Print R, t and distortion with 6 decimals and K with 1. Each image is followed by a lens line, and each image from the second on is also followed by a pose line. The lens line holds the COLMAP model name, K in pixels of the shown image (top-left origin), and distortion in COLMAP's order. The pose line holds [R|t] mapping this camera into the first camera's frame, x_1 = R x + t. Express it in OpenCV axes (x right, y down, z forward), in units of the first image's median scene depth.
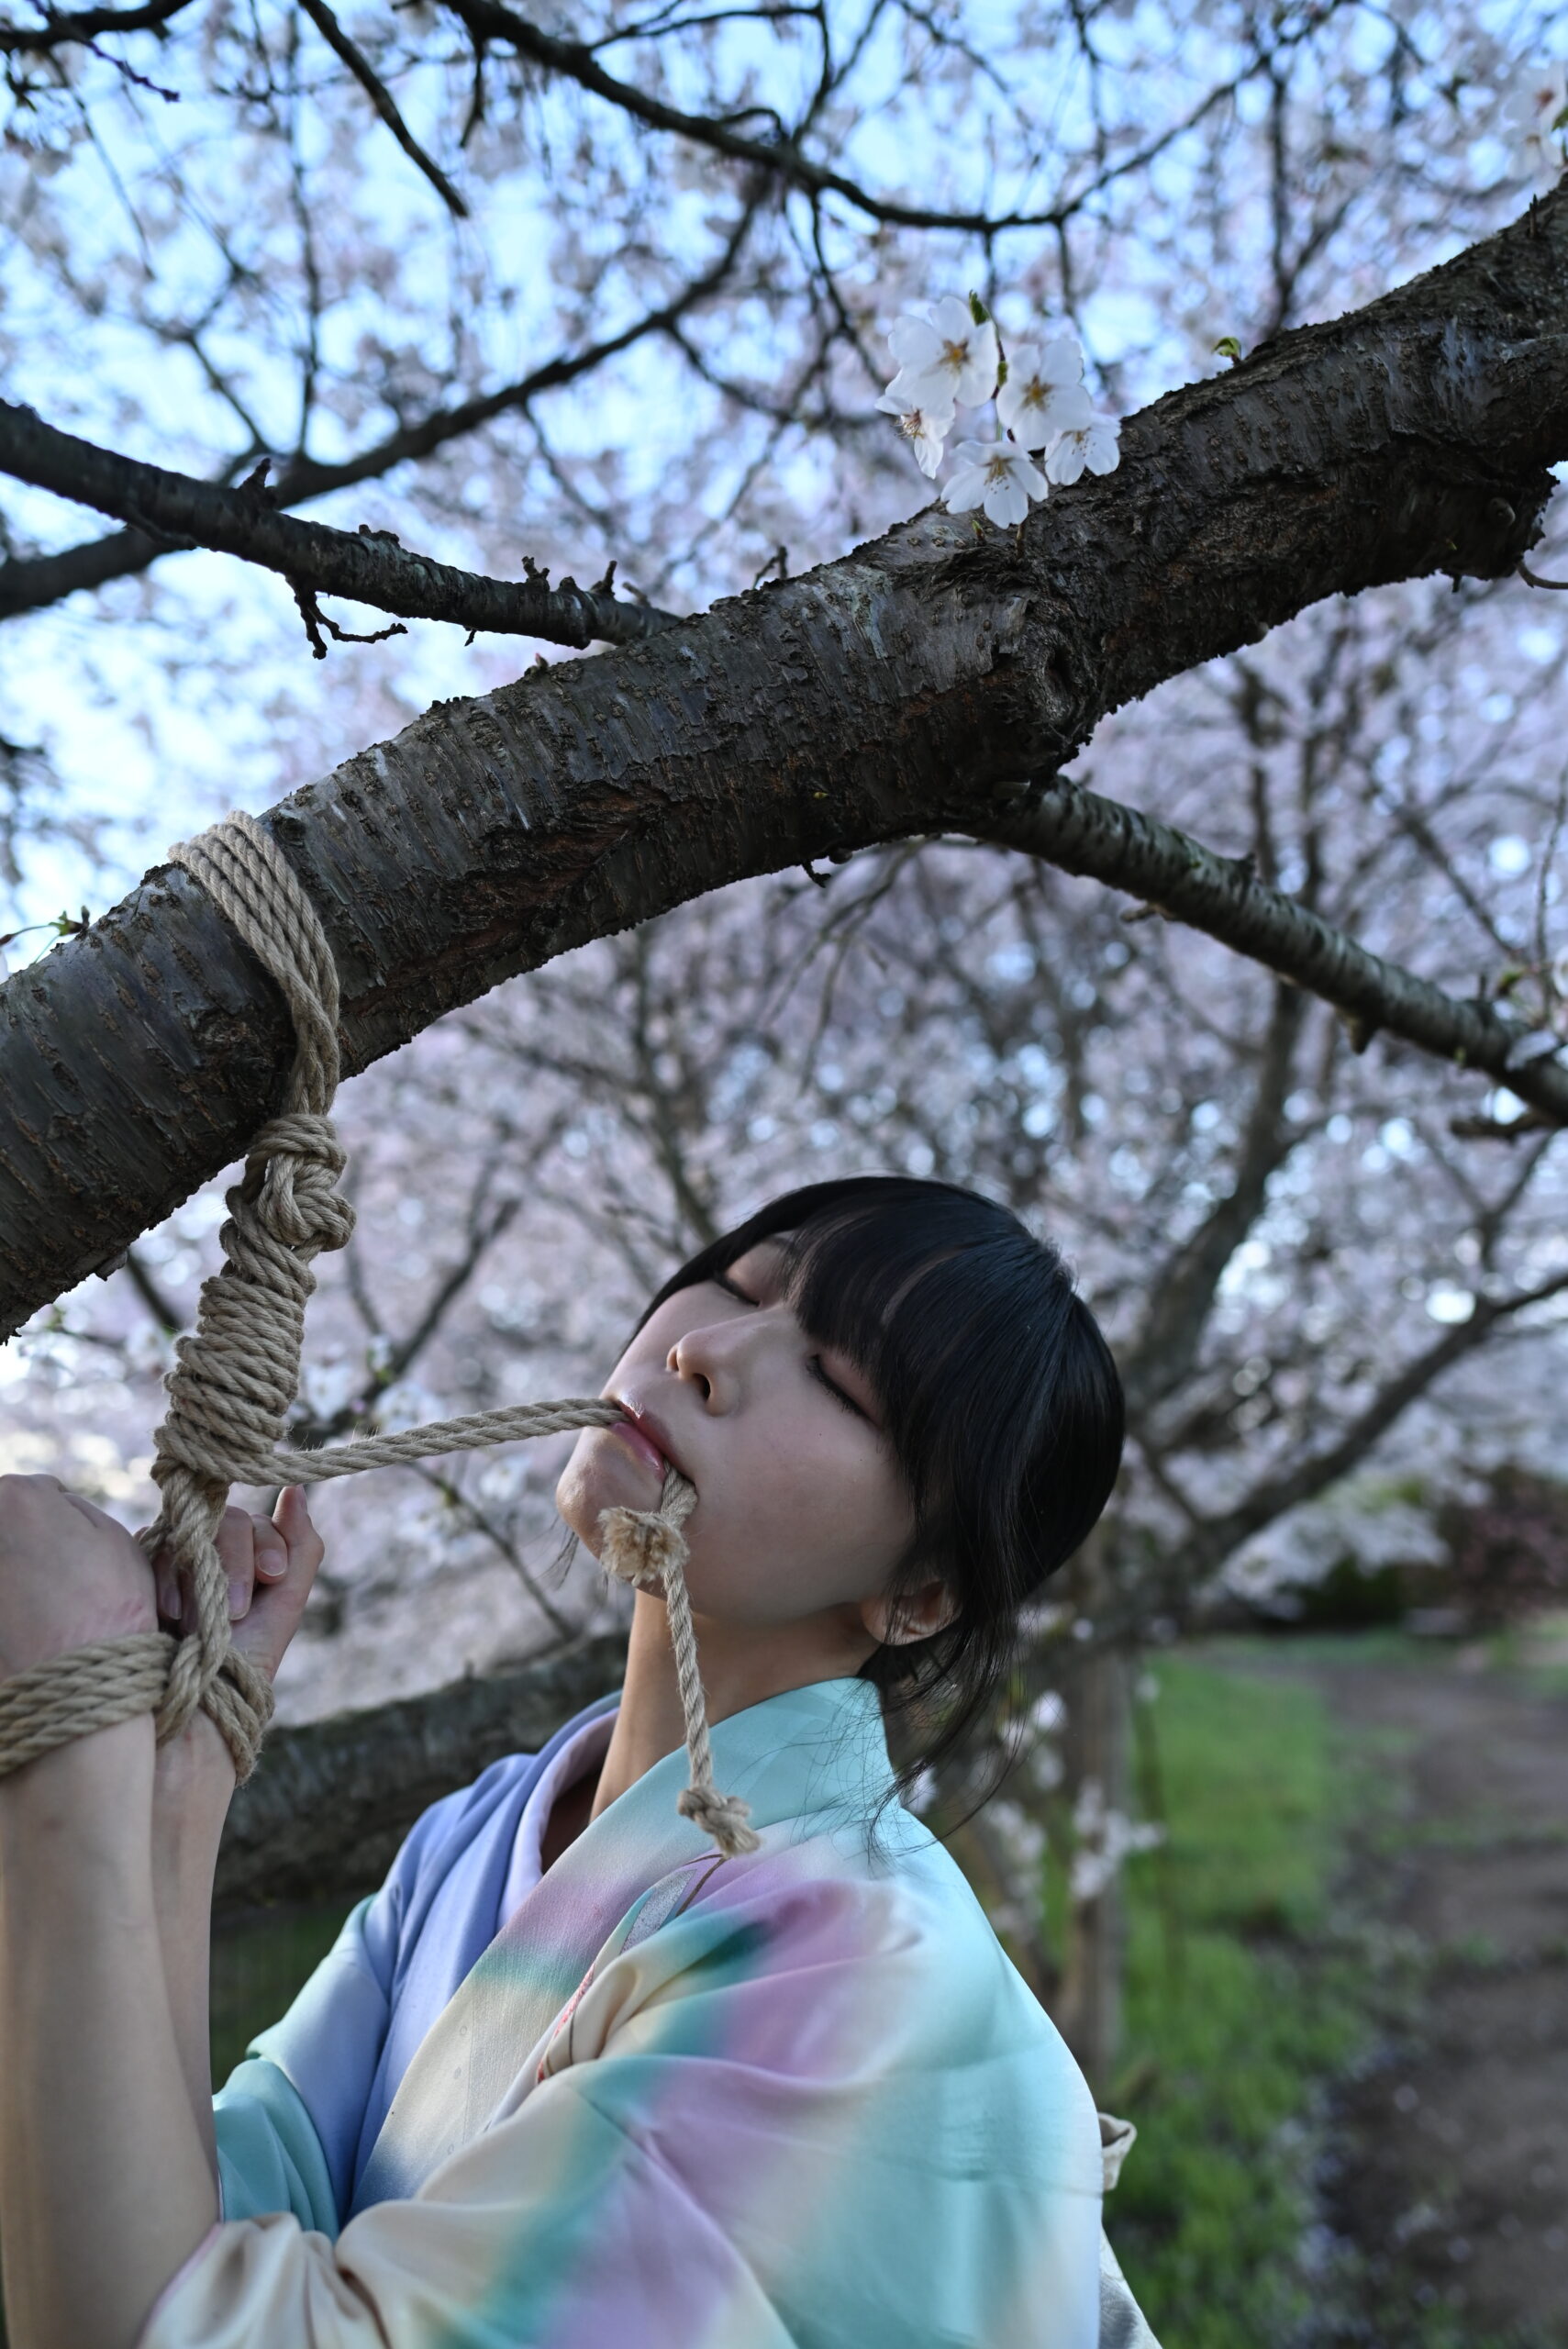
lens RADIAL K [[1631.9, 0, 788.6], [0, 1631.9, 1151.8], [0, 0, 1]] dist [-0.073186, 0.039806]
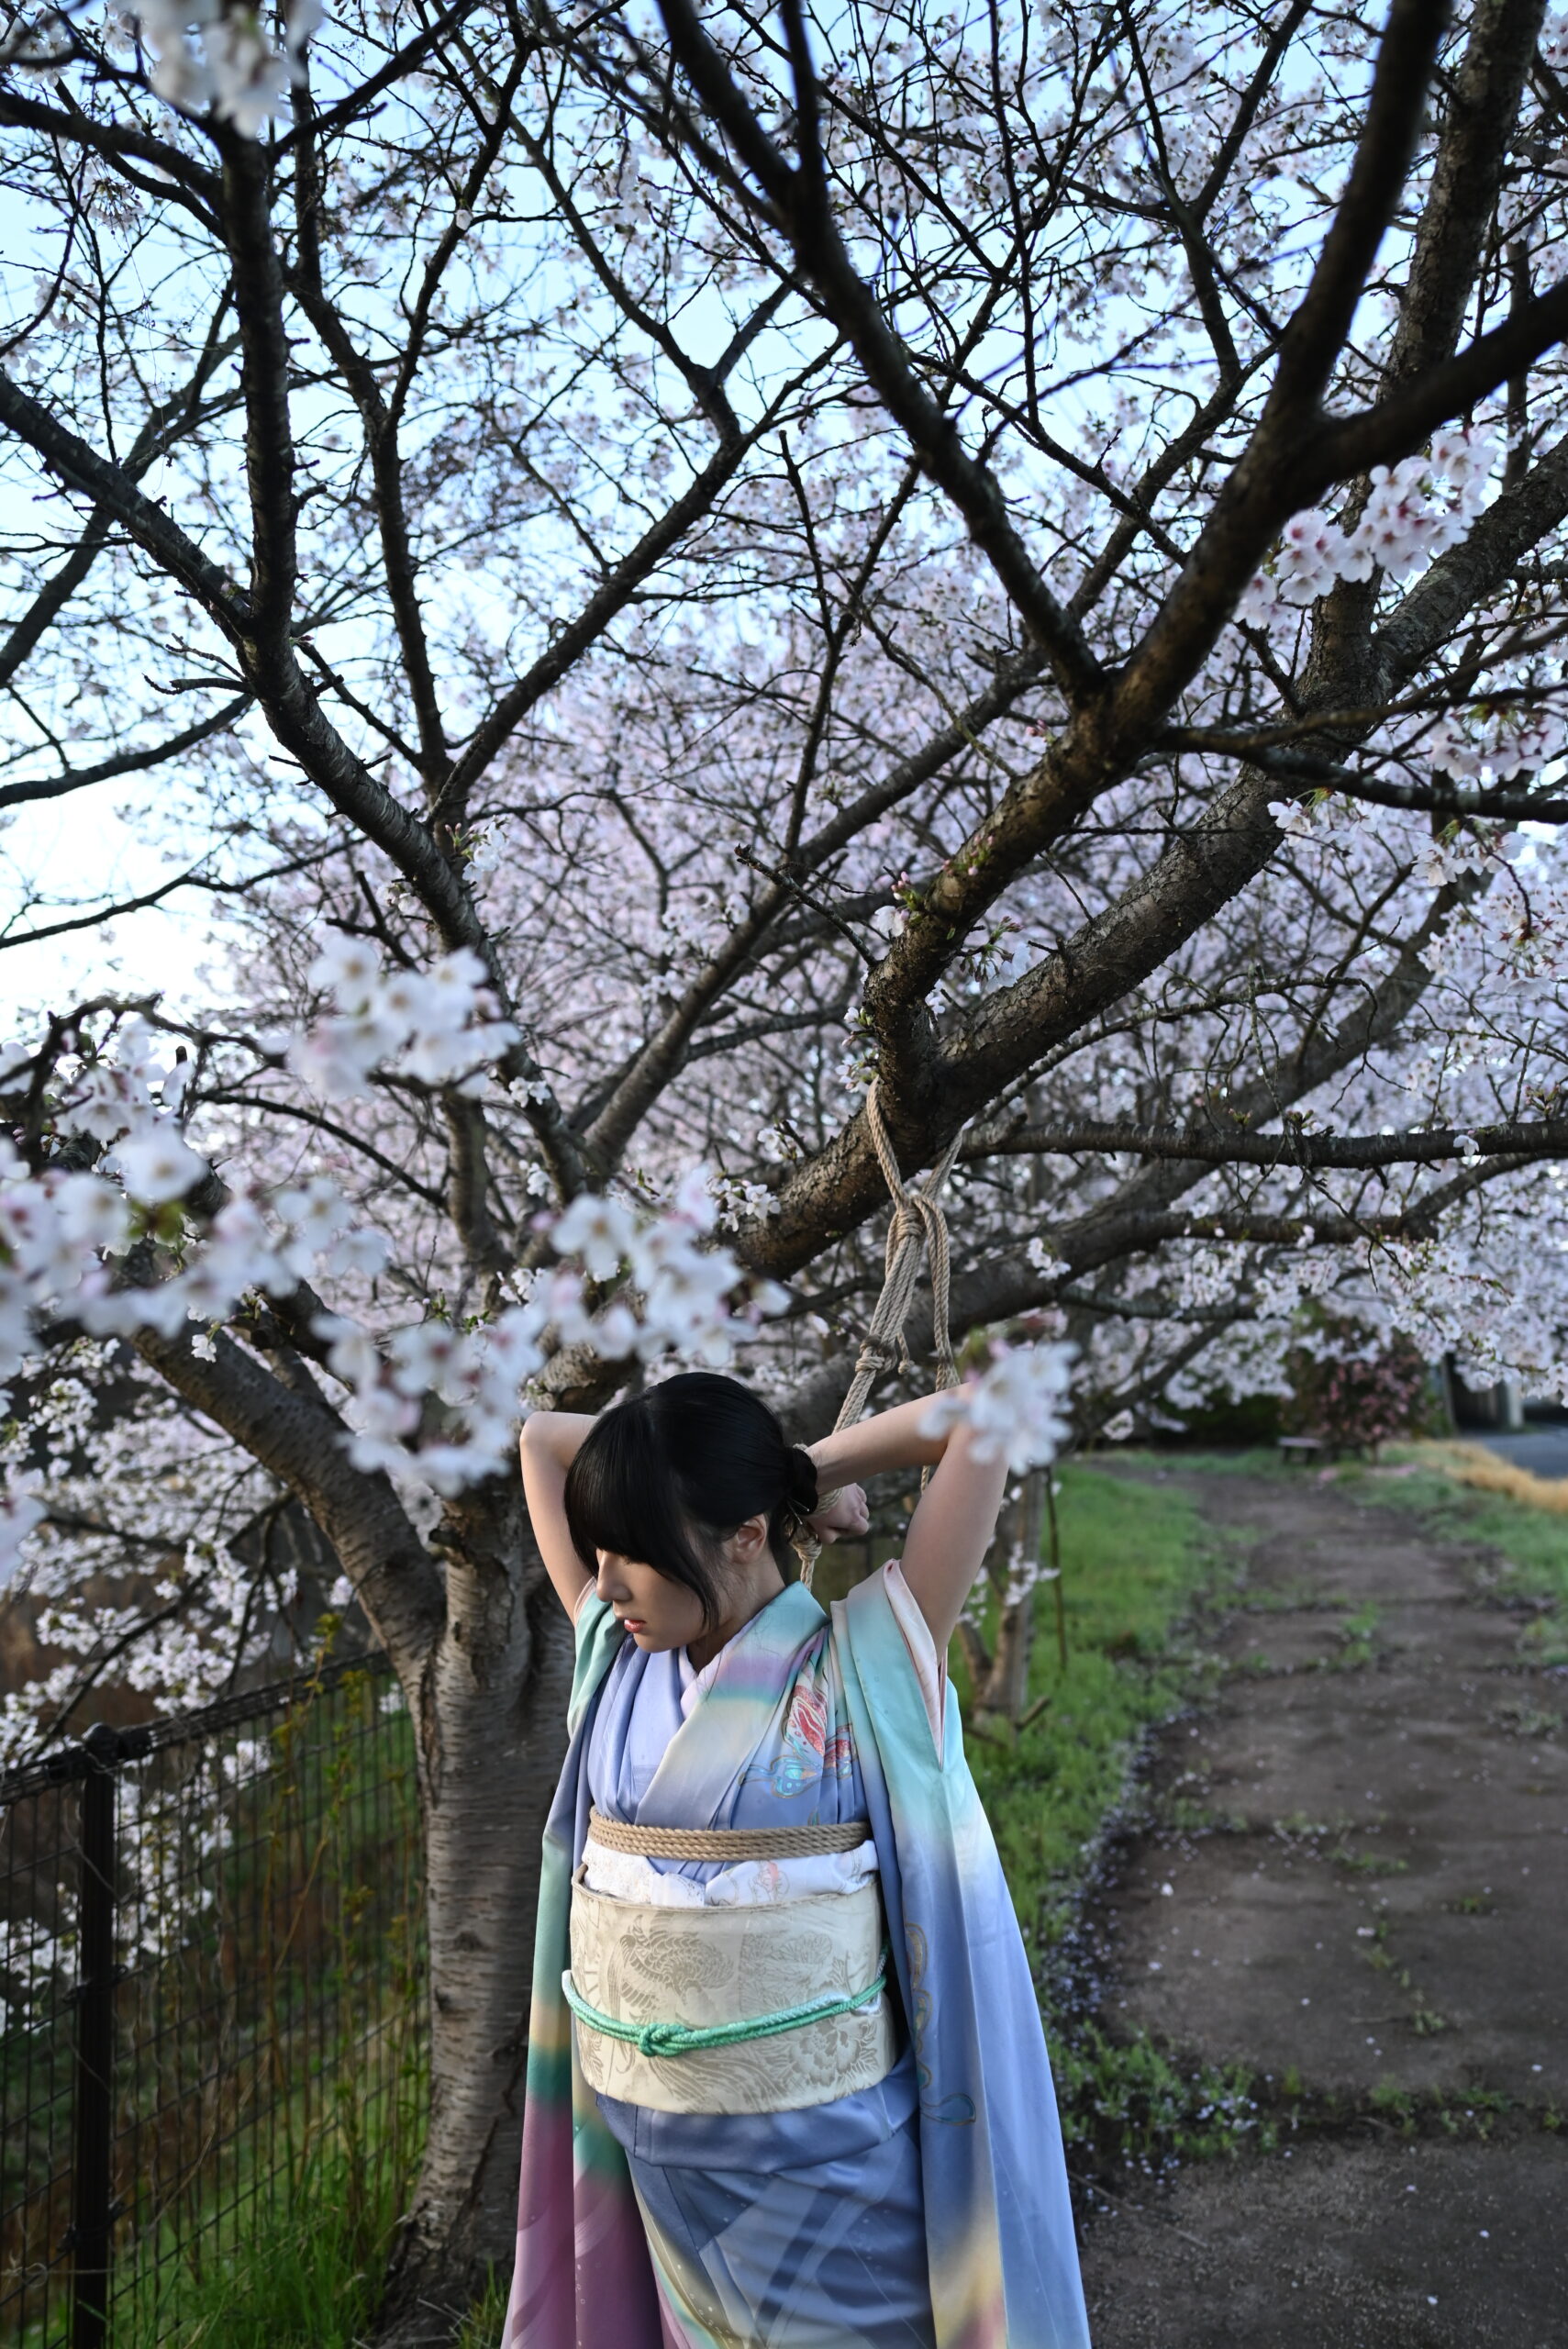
lens RADIAL K [[1631.9, 0, 796.1], [0, 1631.9, 1179.6], [0, 0, 1]] dist [-0.073186, 0.039806]
pose [[0.998260, 0.034702, 0.047675, -1.003811], [-0.040856, 0.990022, 0.134858, -1.473427], [-0.042519, -0.136571, 0.989717, -4.475851]]
